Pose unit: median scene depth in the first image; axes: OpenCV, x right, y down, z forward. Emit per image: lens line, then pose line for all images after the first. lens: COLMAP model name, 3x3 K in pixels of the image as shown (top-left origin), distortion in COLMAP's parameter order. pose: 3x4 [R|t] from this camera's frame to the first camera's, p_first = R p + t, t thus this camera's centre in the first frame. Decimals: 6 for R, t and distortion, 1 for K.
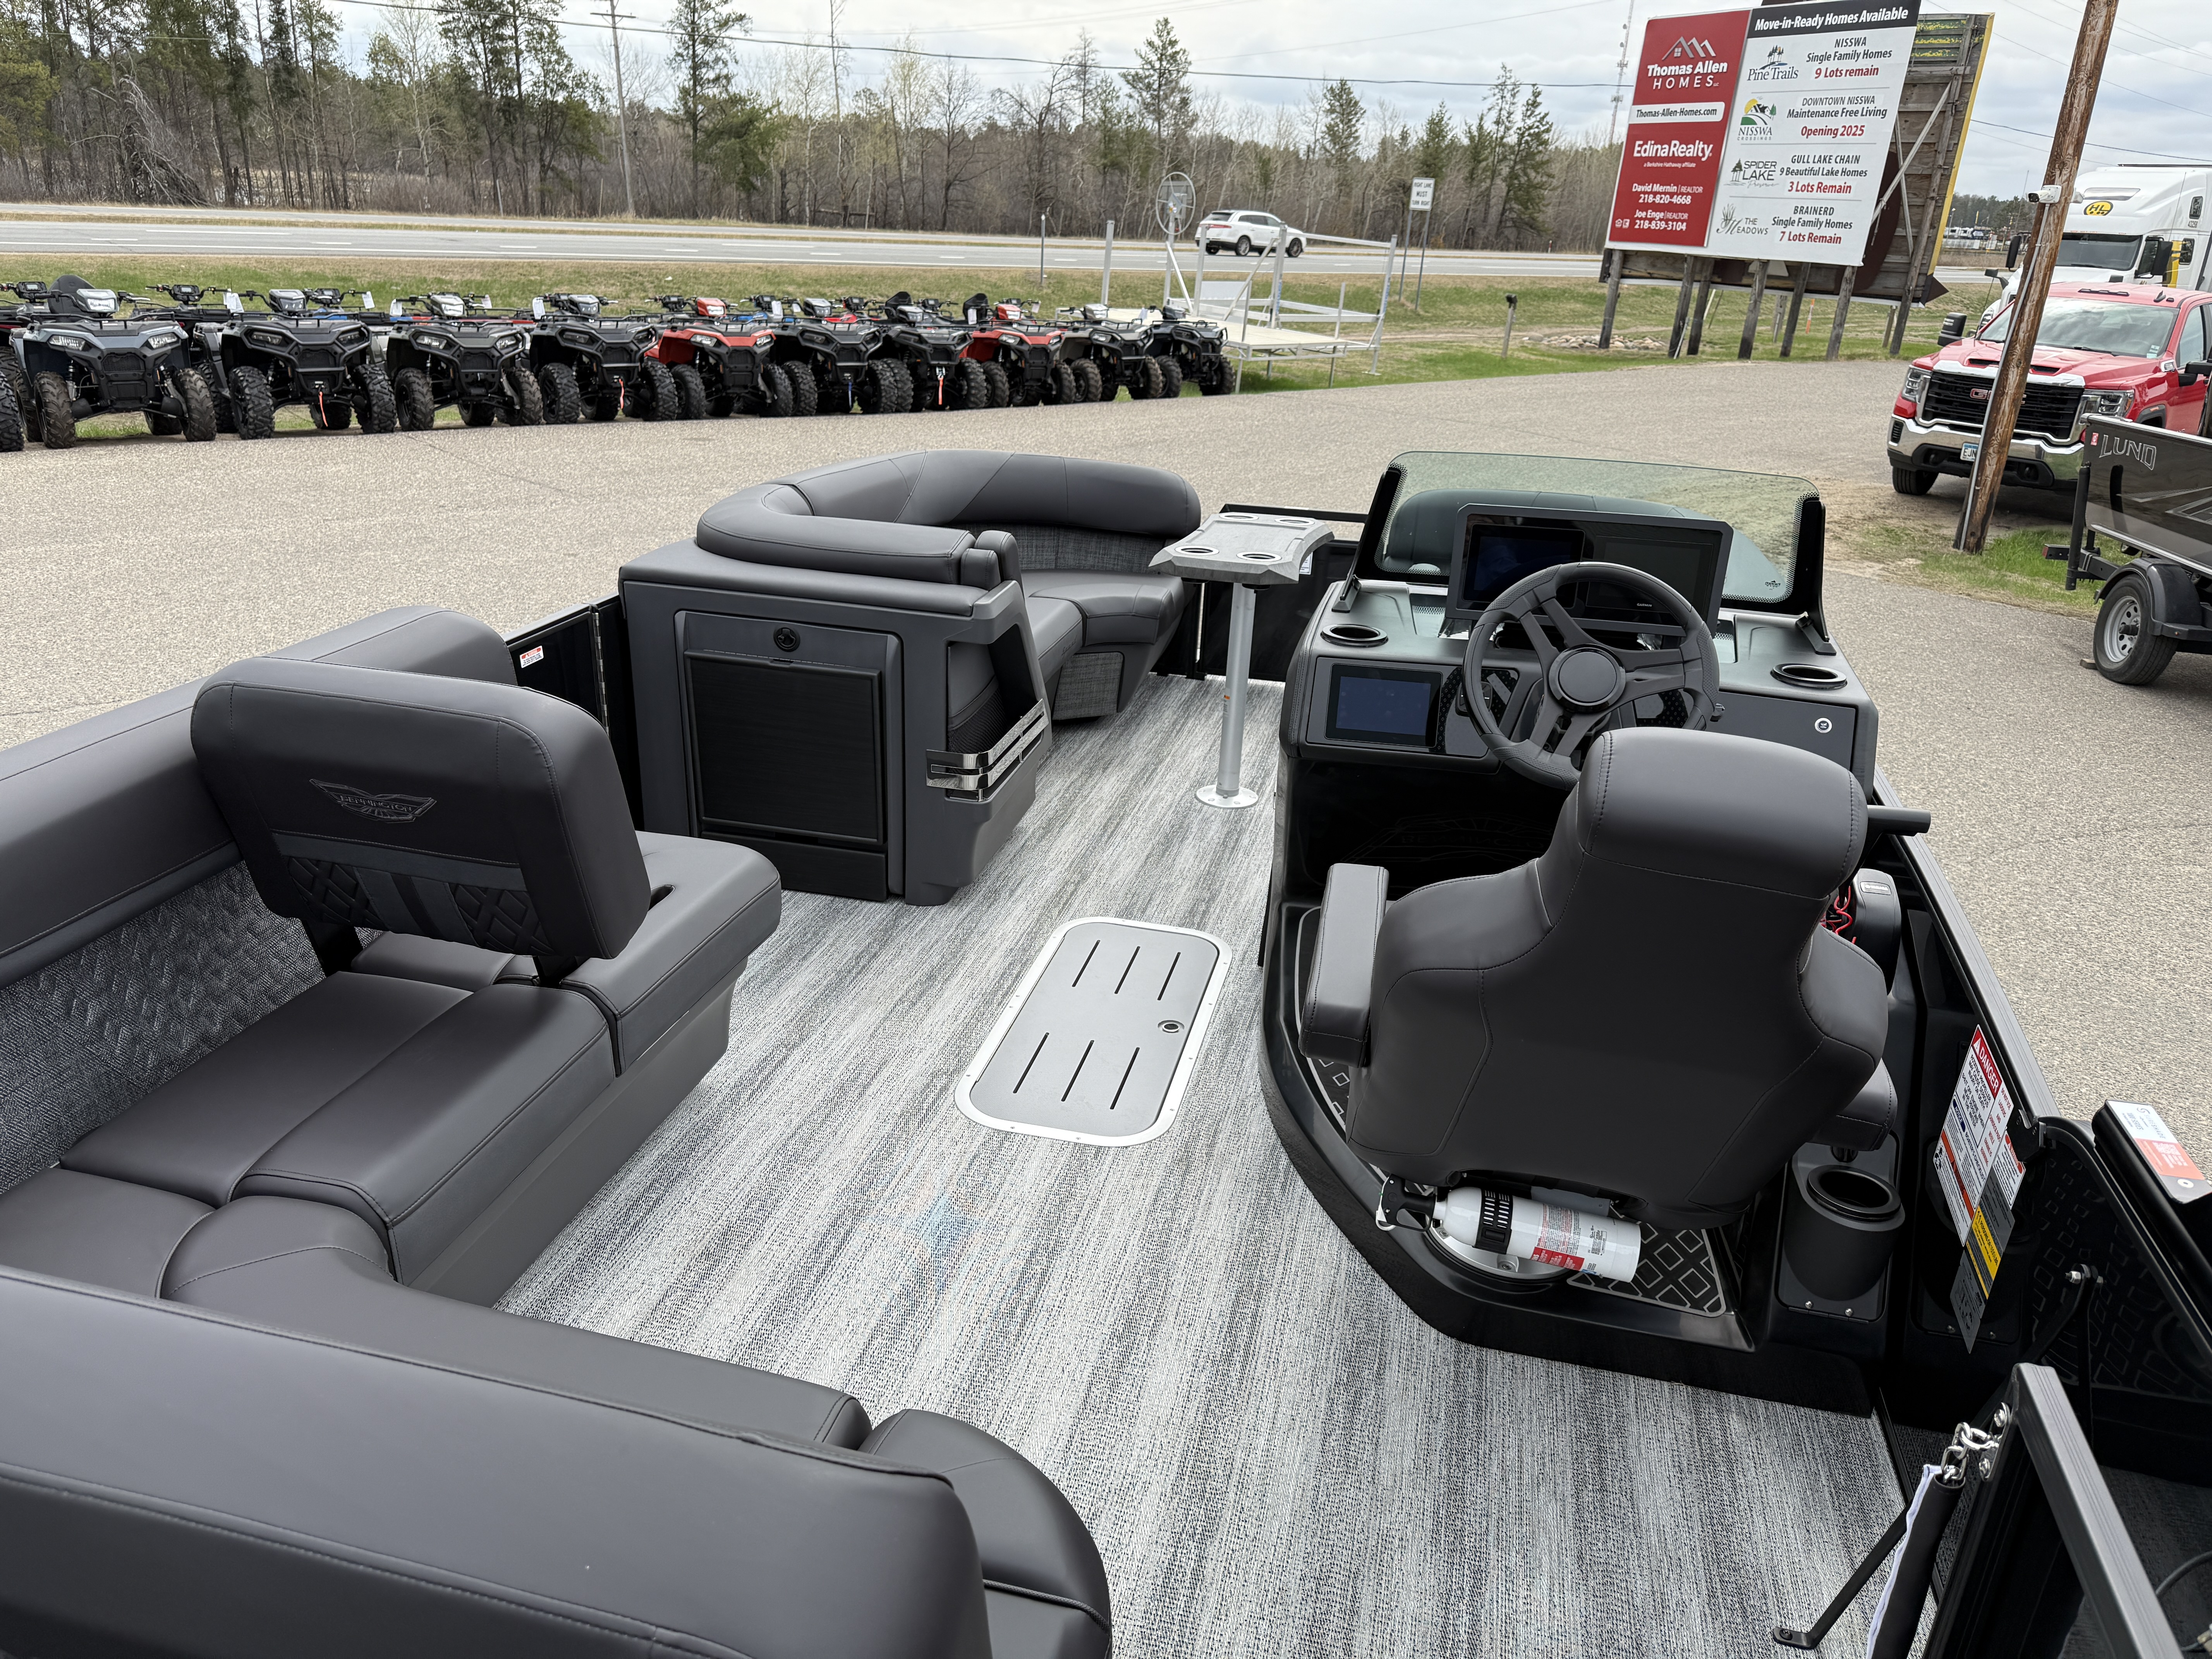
lens RADIAL K [[1540.5, 0, 1097.6], [0, 1540.5, 801.9], [0, 0, 1]] dist [0.037023, -0.036068]
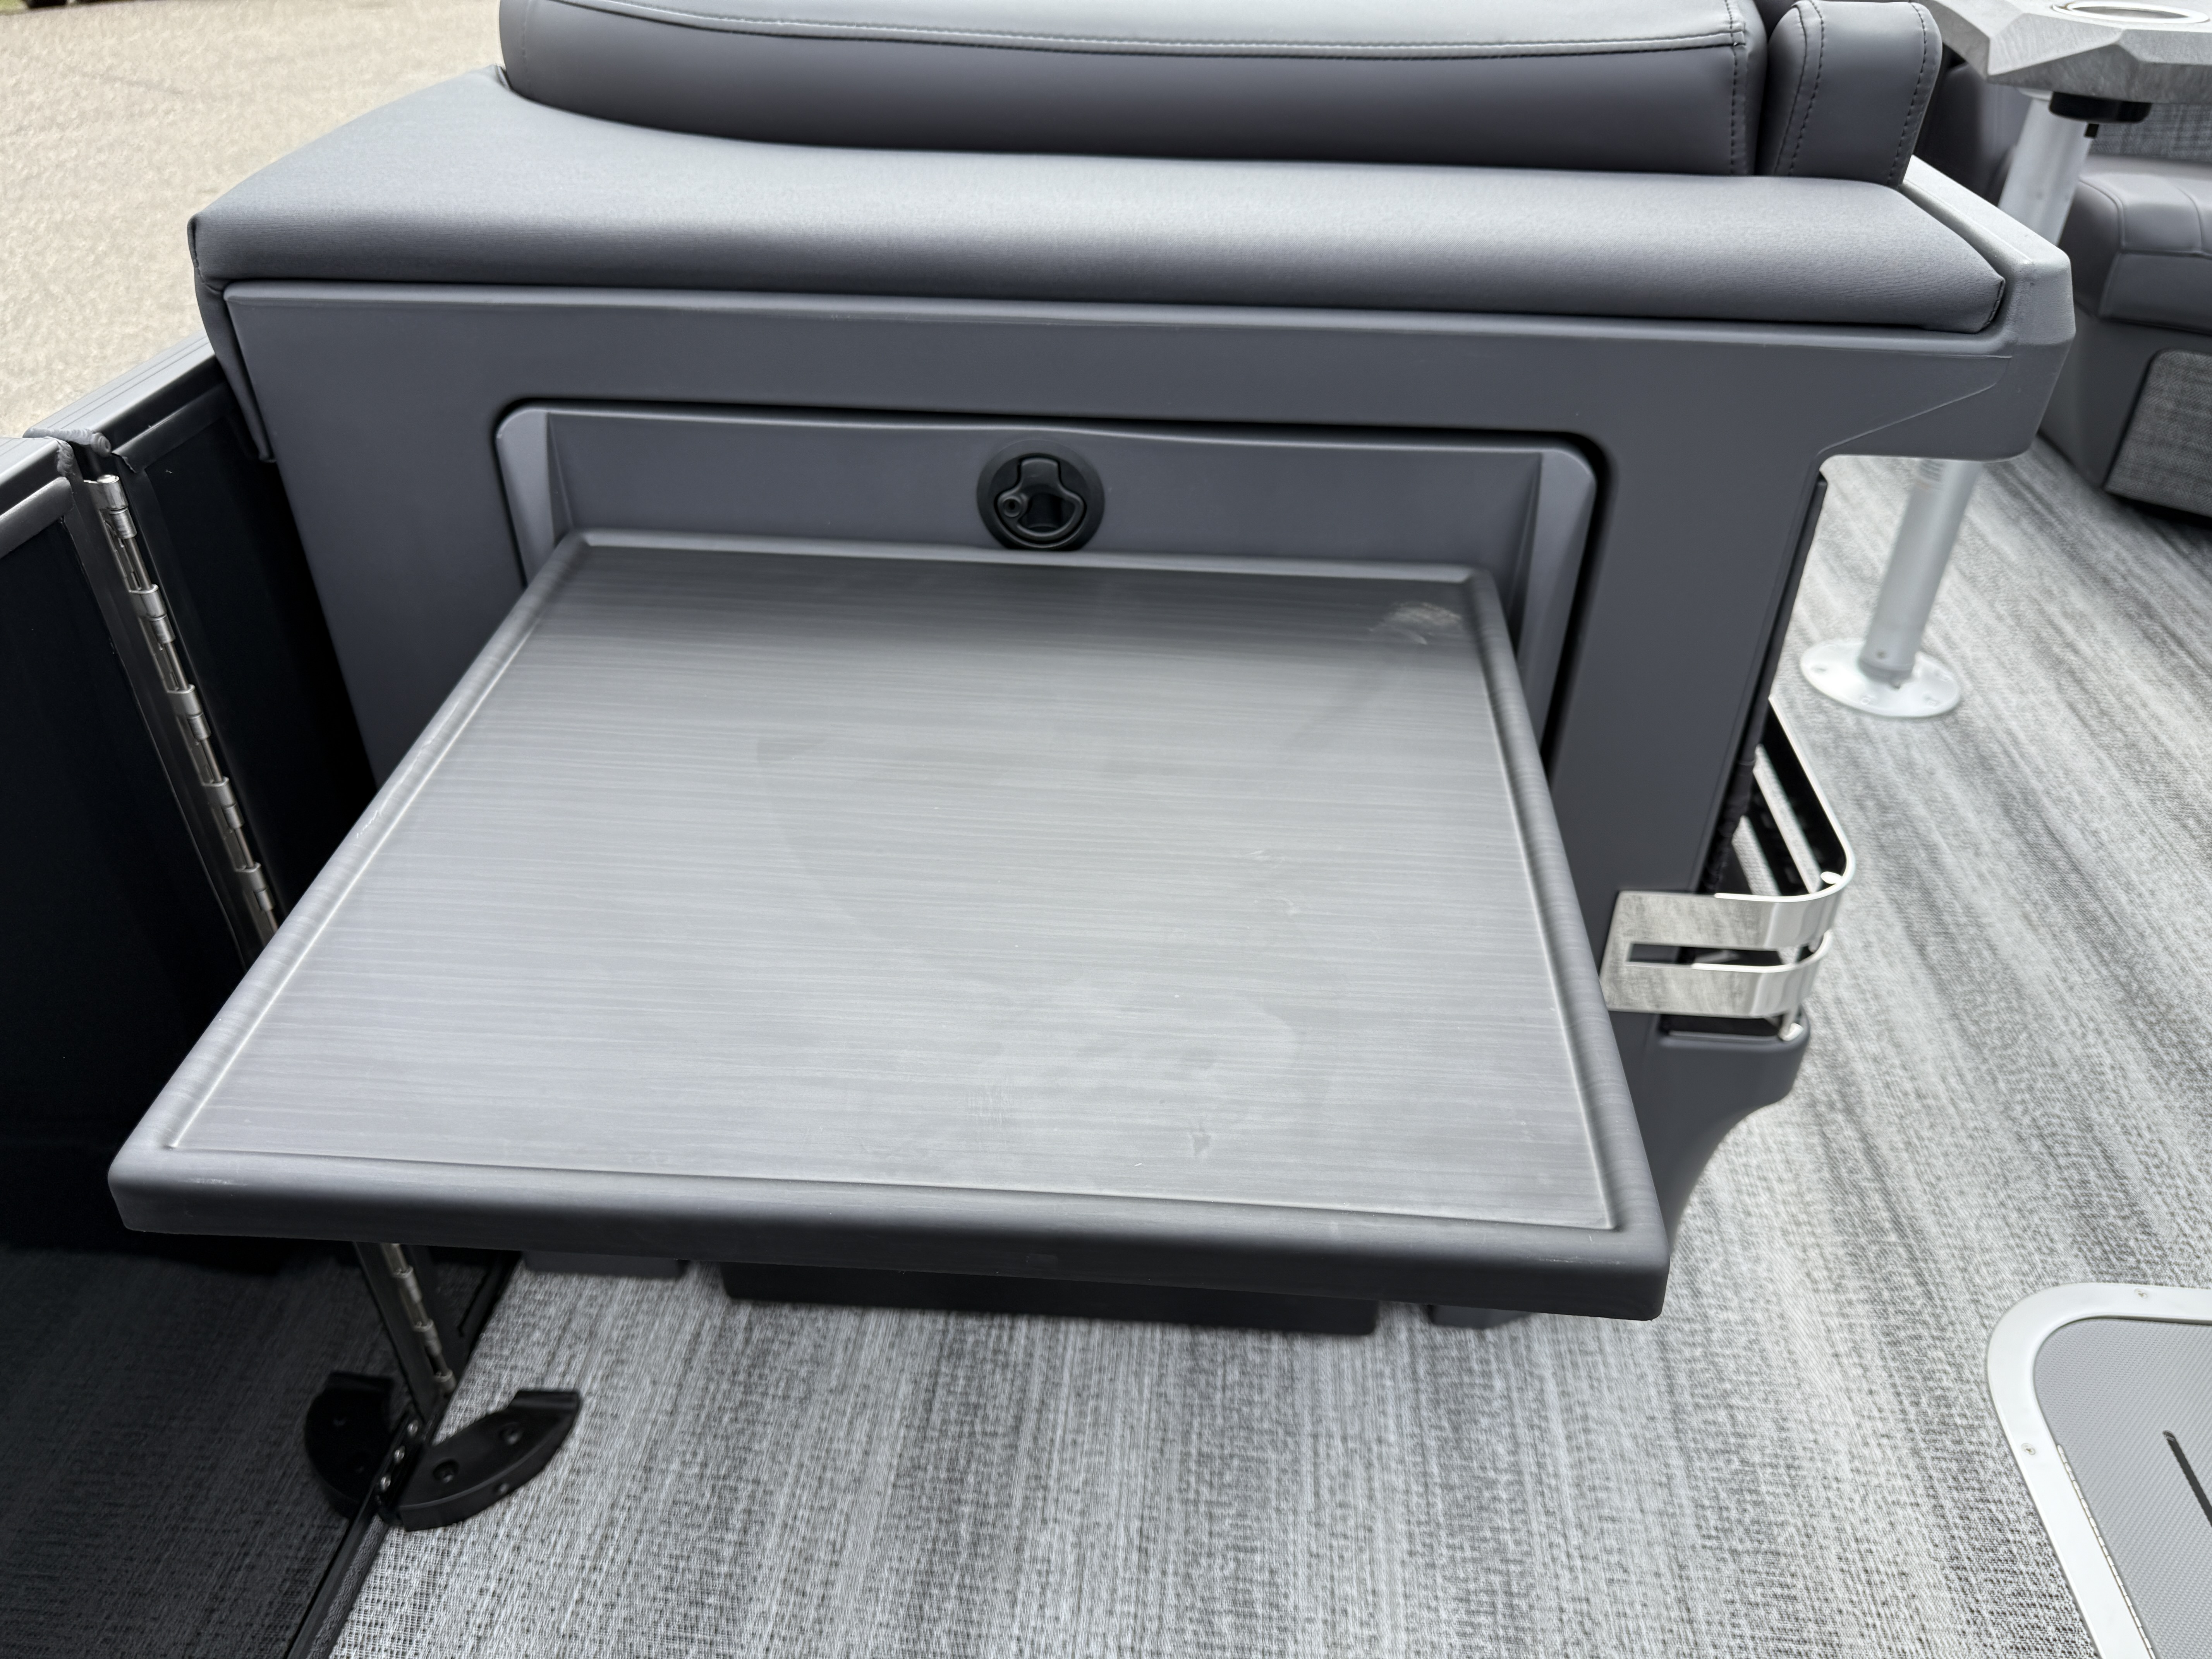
lens RADIAL K [[1633.4, 0, 1100.5], [0, 1633.4, 828.2], [0, 0, 1]] dist [0.005601, -0.009389]
pose [[0.988594, -0.115943, 0.096117, -0.074243], [0.089525, 0.965631, 0.244013, -0.039339], [-0.121105, -0.232625, 0.964997, 0.256451]]
